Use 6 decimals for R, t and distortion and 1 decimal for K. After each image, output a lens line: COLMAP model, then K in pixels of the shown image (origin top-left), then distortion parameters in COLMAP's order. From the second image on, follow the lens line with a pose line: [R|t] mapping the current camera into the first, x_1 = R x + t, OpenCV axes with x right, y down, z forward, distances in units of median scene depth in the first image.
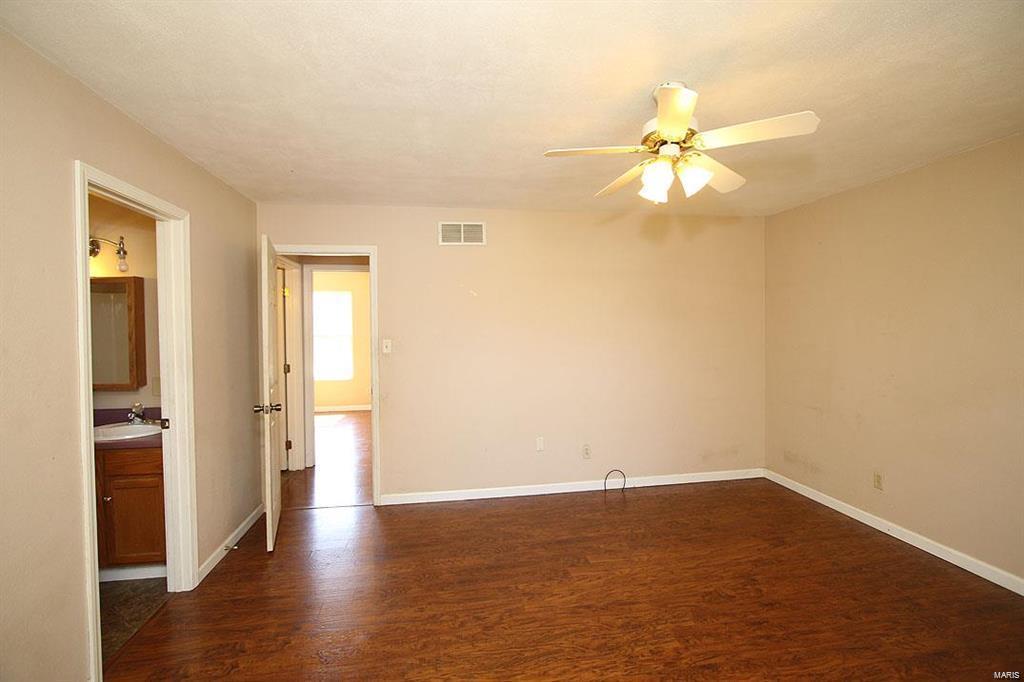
lens RADIAL K [[467.5, 0, 504.5], [0, 467.5, 331.7], [0, 0, 1]] dist [-0.017697, 0.002328]
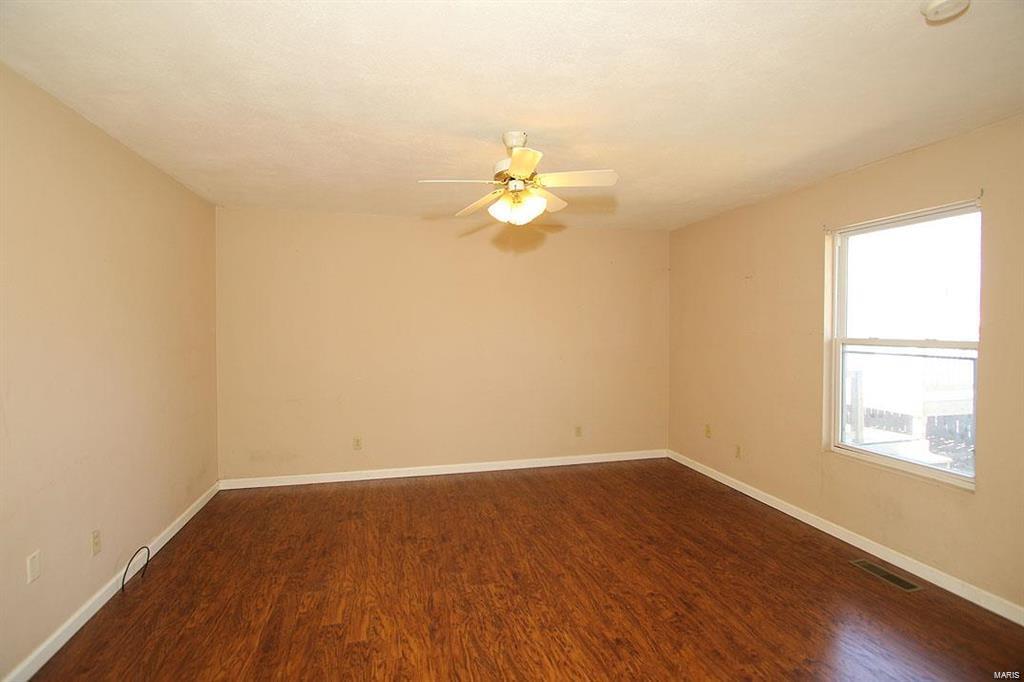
lens RADIAL K [[467.5, 0, 511.2], [0, 467.5, 337.7], [0, 0, 1]] dist [-0.017697, 0.002328]
pose [[-0.100359, -0.018068, 0.994787, -0.729054], [0.014044, 0.999710, 0.019574, 0.004392], [-0.994852, 0.015936, -0.100077, 0.929579]]
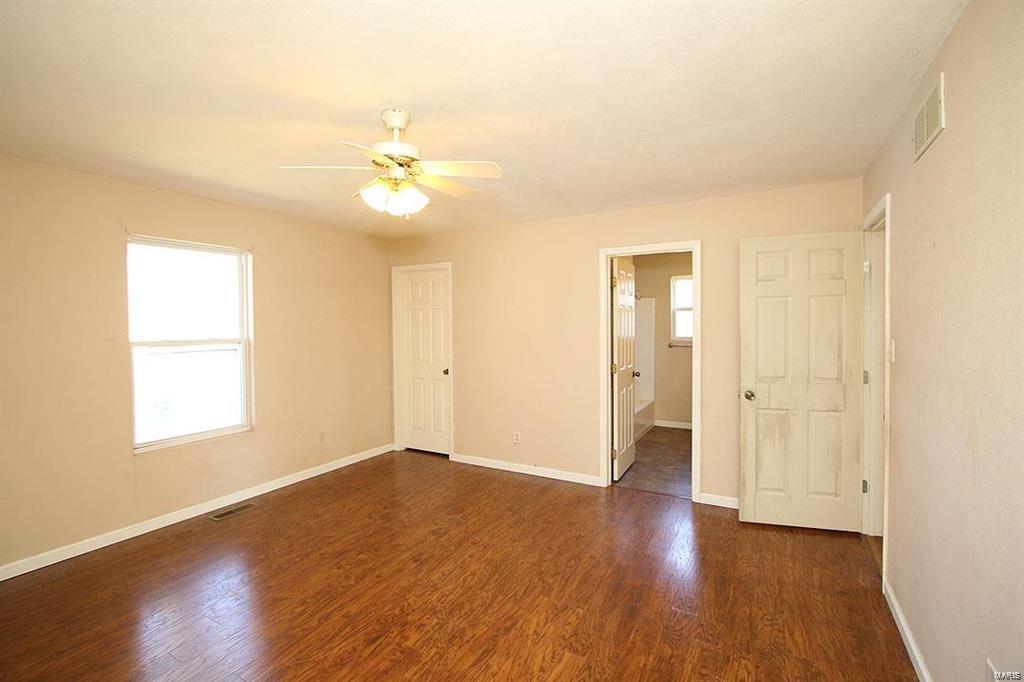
lens RADIAL K [[467.5, 0, 504.3], [0, 467.5, 334.0], [0, 0, 1]] dist [-0.017697, 0.002328]
pose [[-0.625071, 0.032902, -0.779874, 0.879878], [0.003424, 0.999217, 0.039411, -0.027243], [0.780560, 0.021964, -0.624695, 1.555048]]
